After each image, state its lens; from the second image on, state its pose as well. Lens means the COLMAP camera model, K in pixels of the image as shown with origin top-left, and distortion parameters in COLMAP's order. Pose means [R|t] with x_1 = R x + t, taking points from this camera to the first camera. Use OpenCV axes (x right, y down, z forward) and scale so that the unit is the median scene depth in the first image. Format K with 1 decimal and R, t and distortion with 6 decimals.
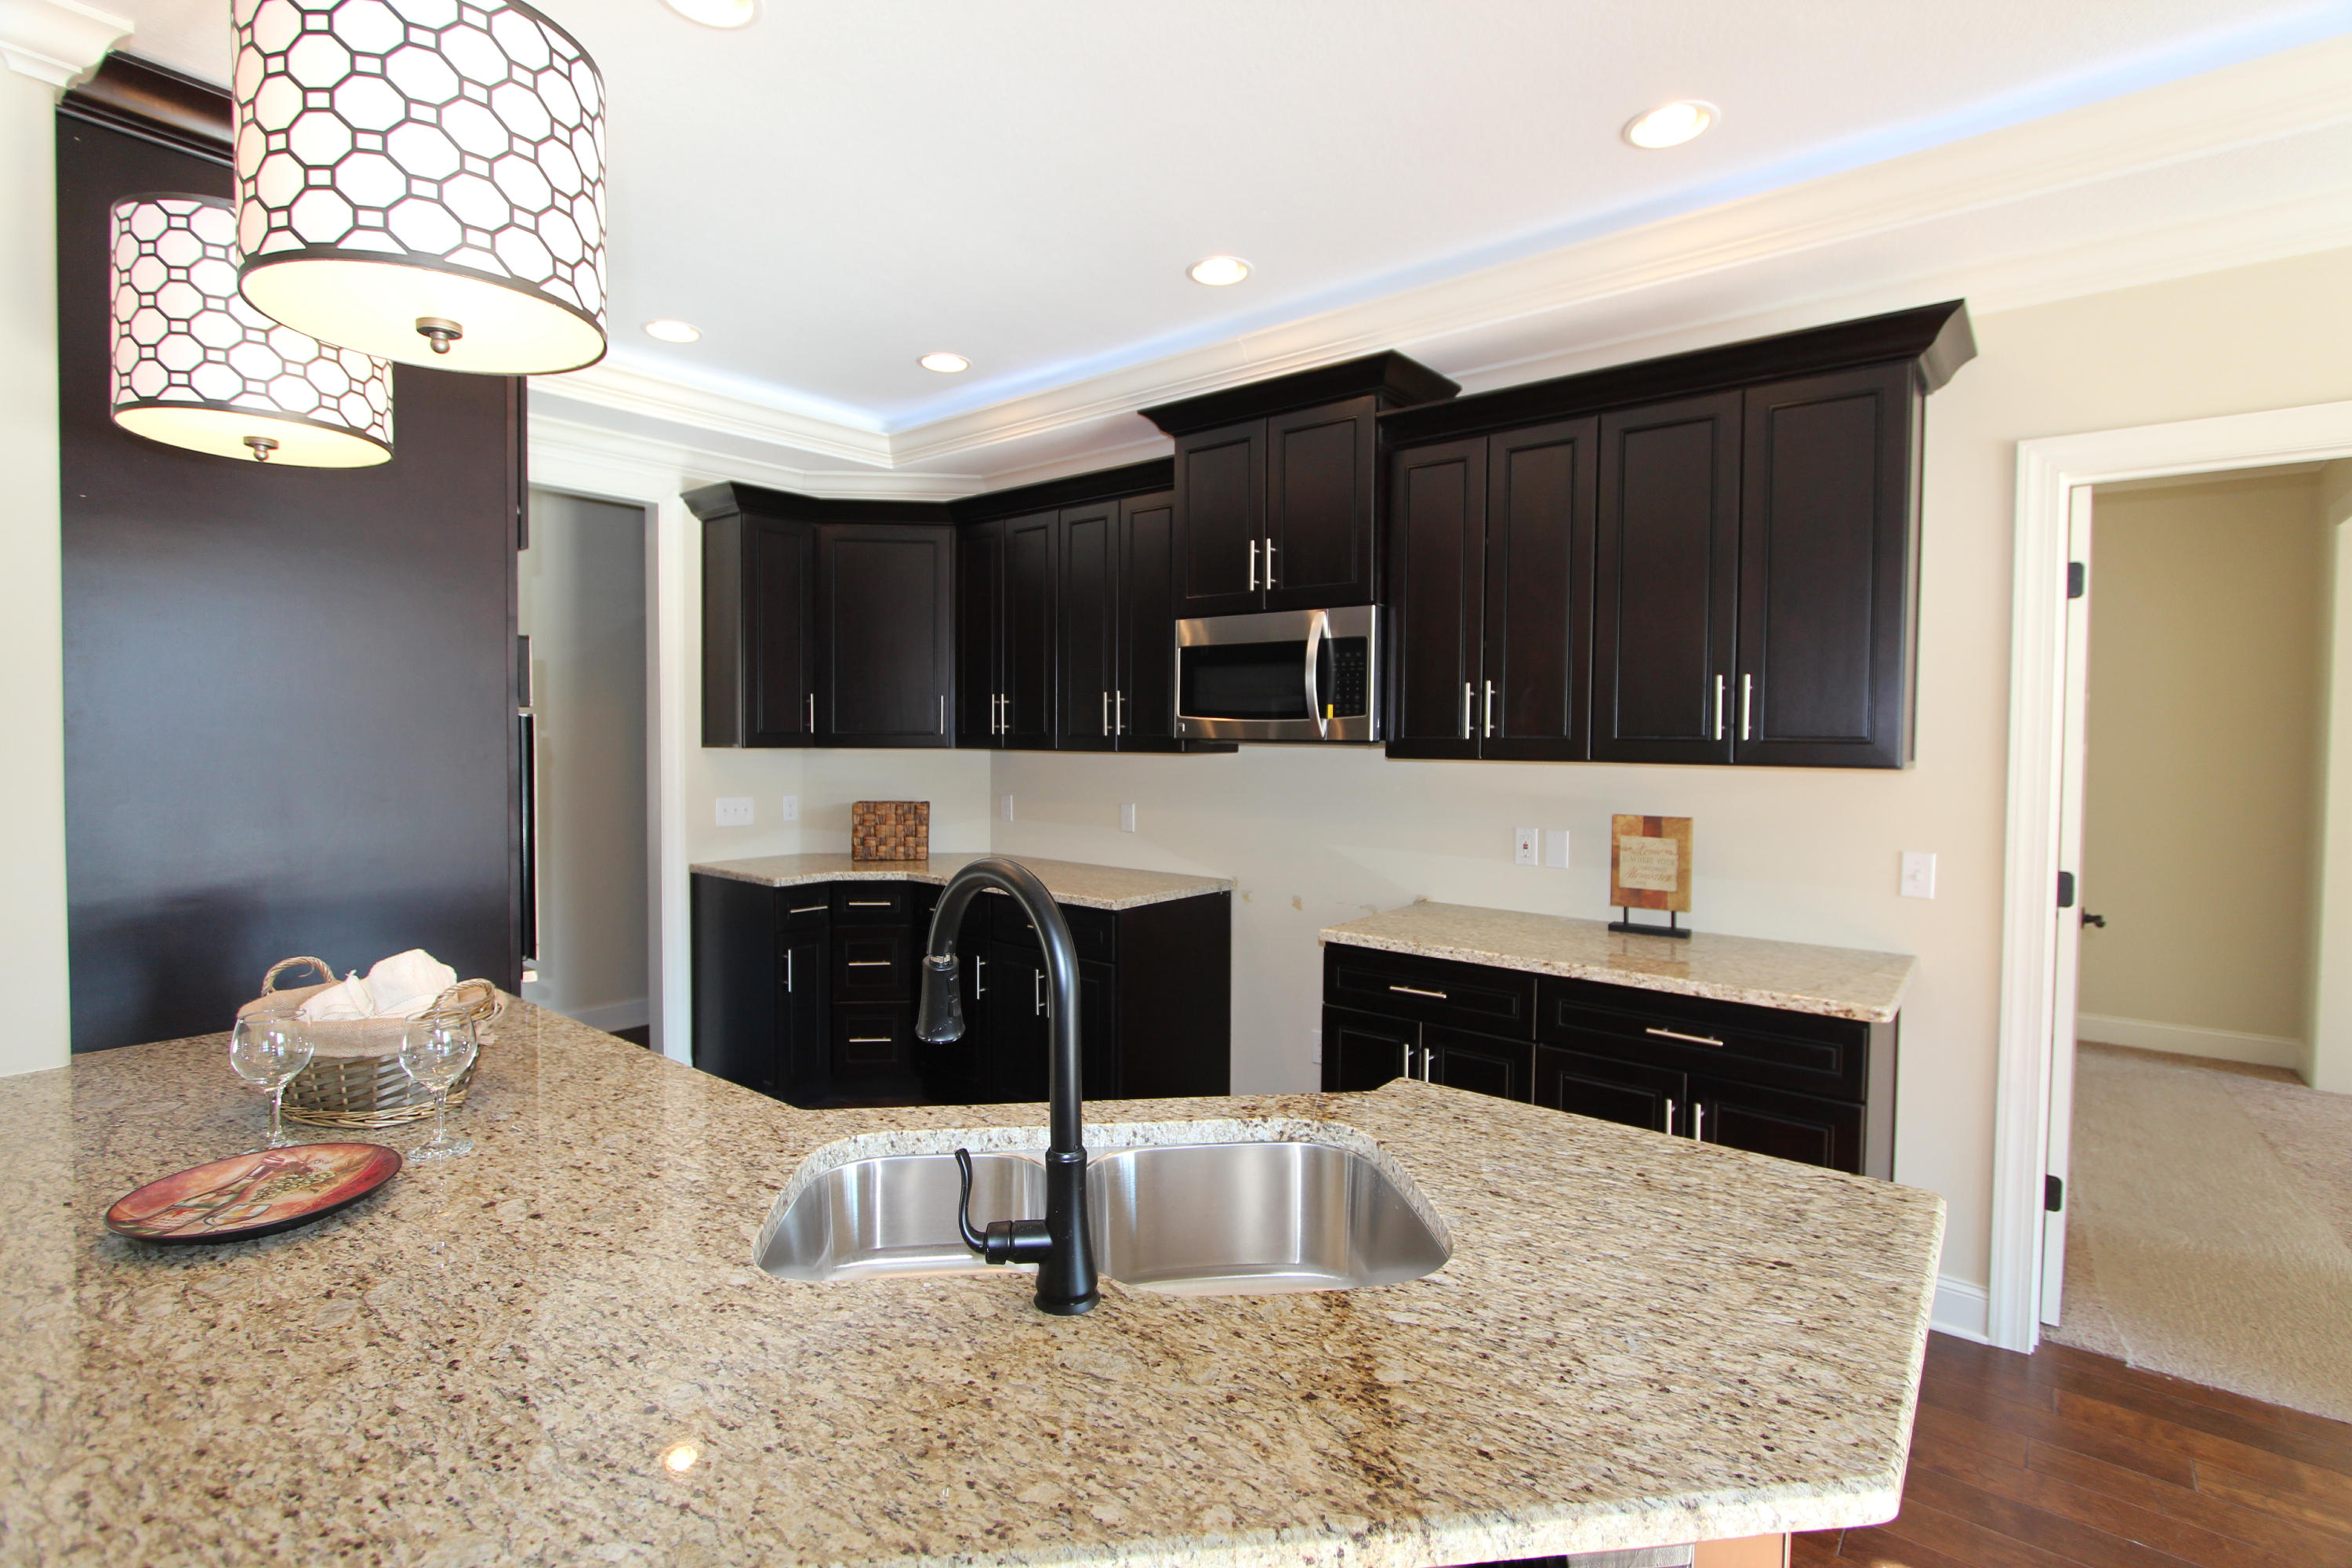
lens RADIAL K [[1077.8, 0, 1159.3], [0, 1077.8, 768.0], [0, 0, 1]] dist [-0.008574, 0.002024]
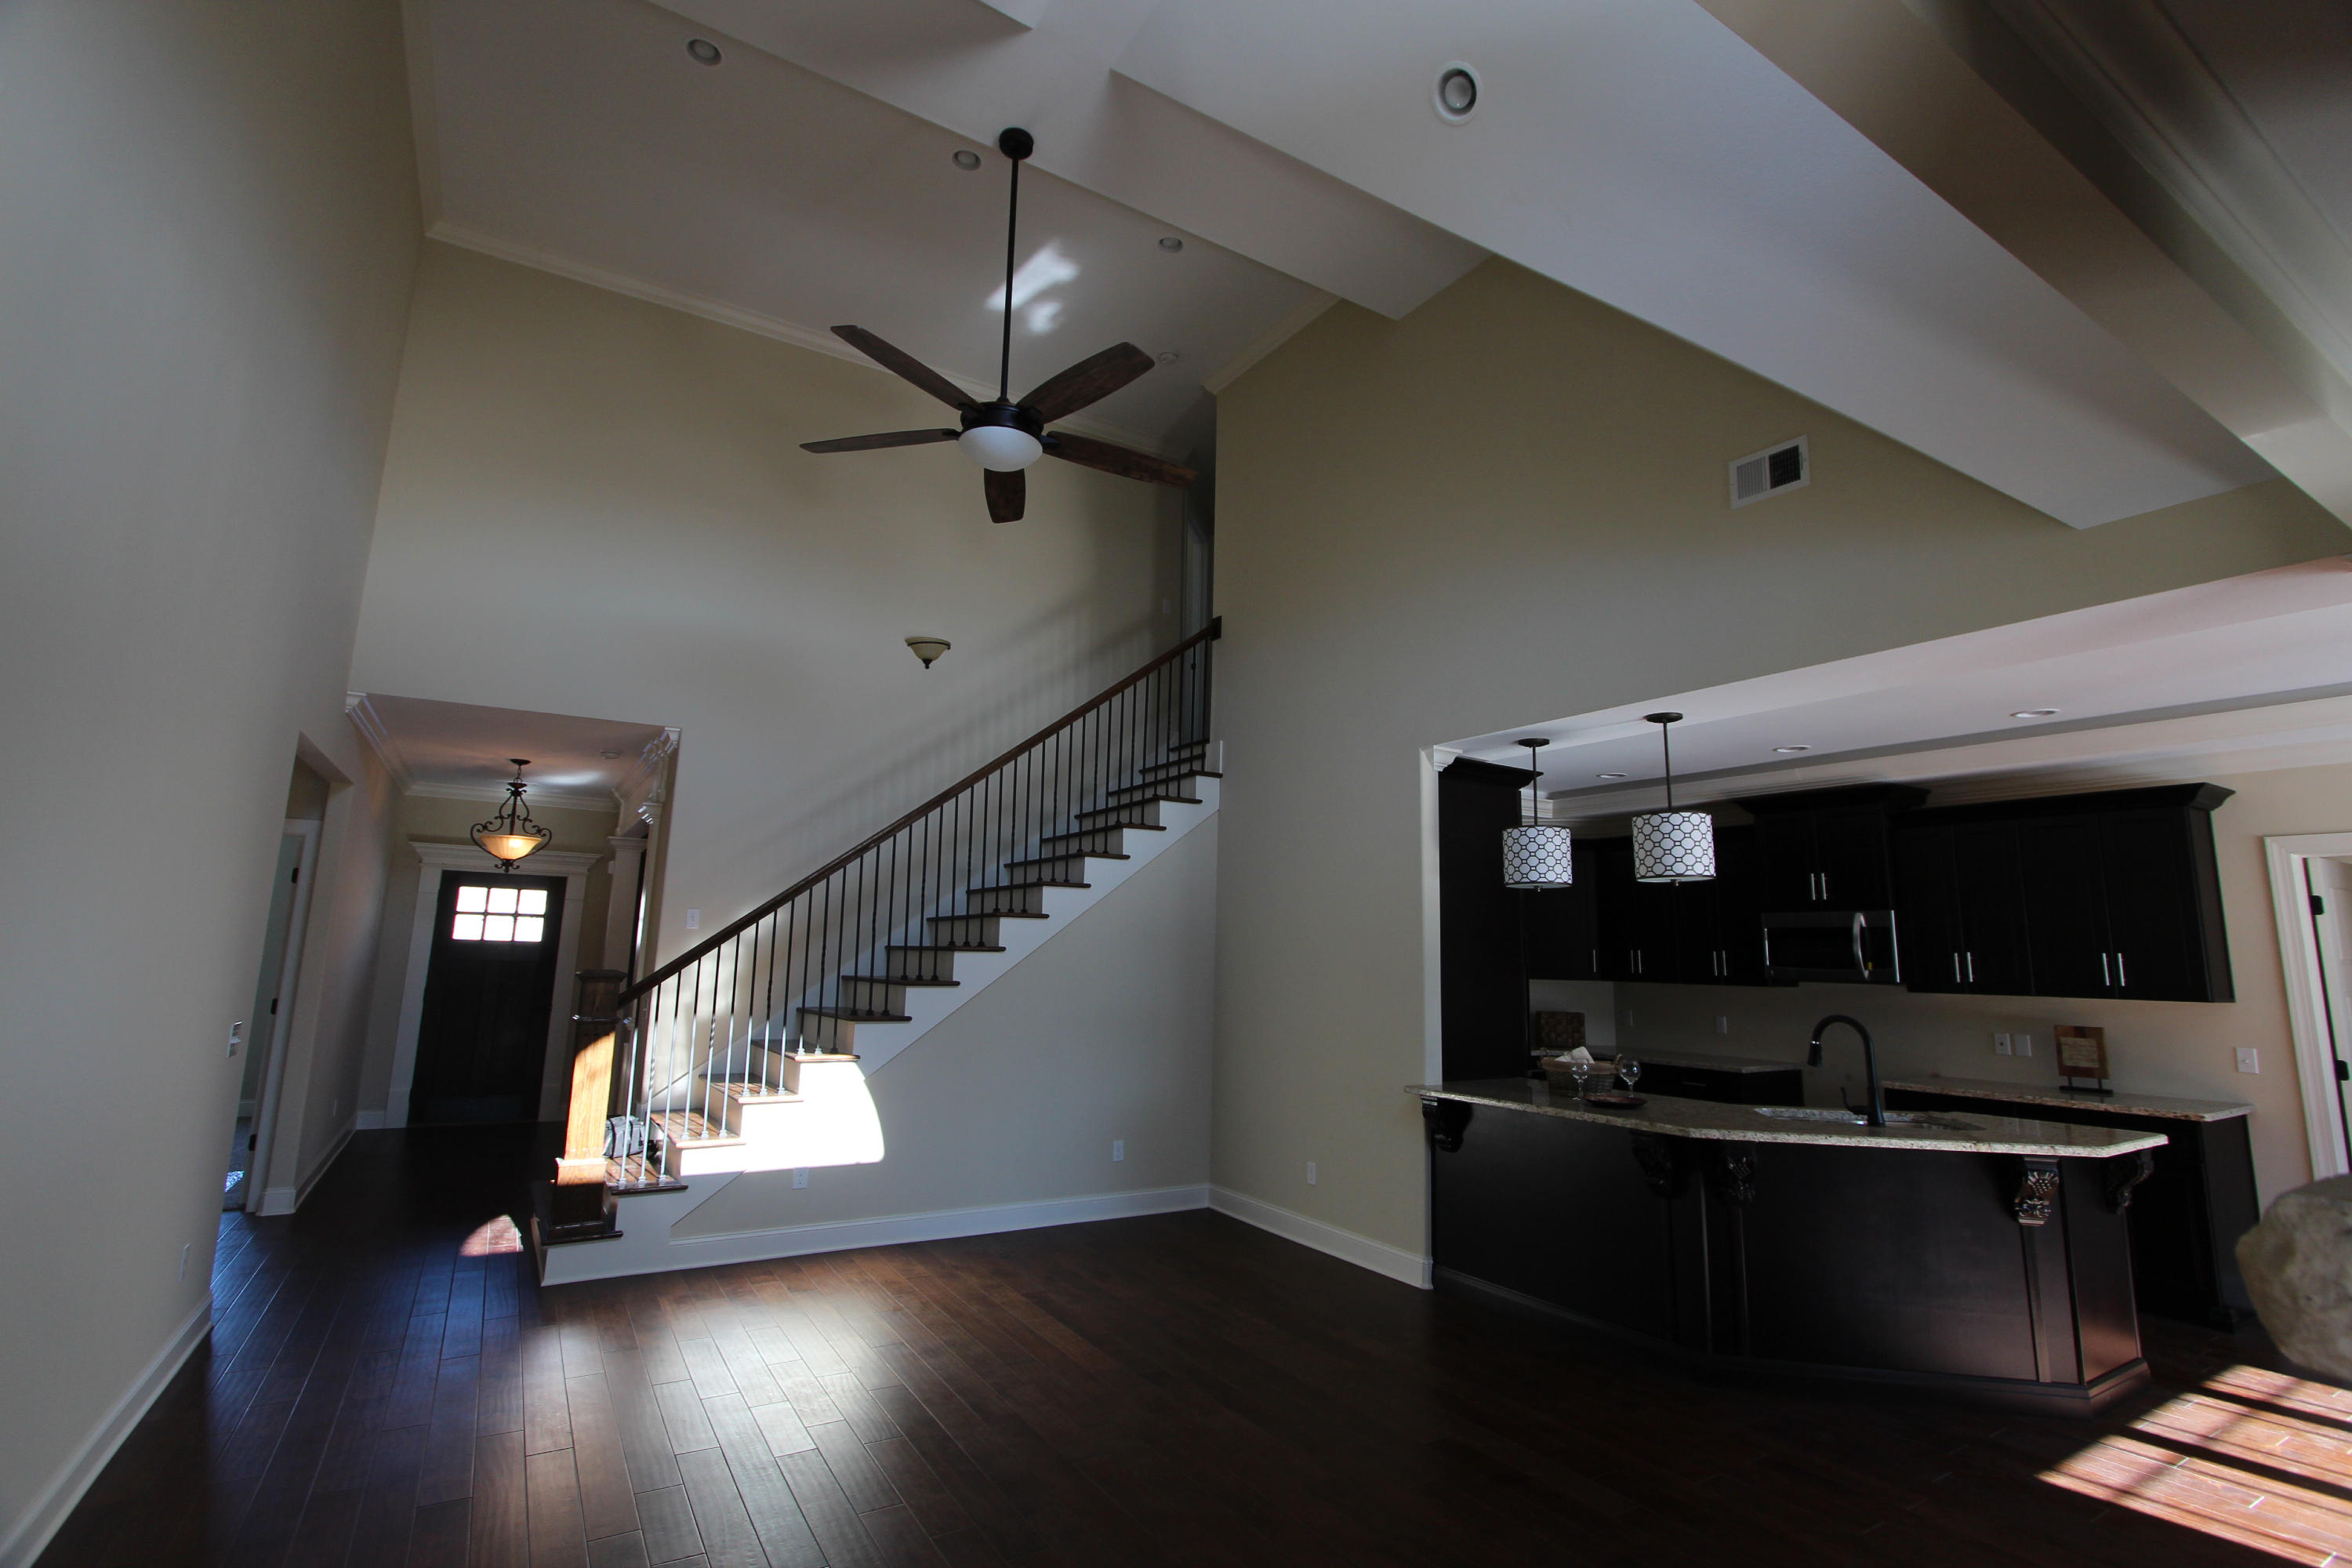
lens RADIAL K [[1077.8, 0, 1175.7], [0, 1077.8, 757.5], [0, 0, 1]] dist [-0.008574, 0.002024]
pose [[0.949552, -0.046495, -0.310143, -0.402114], [-0.019329, 0.978392, -0.205852, 0.000364], [0.313012, 0.201462, 0.928136, -1.217604]]
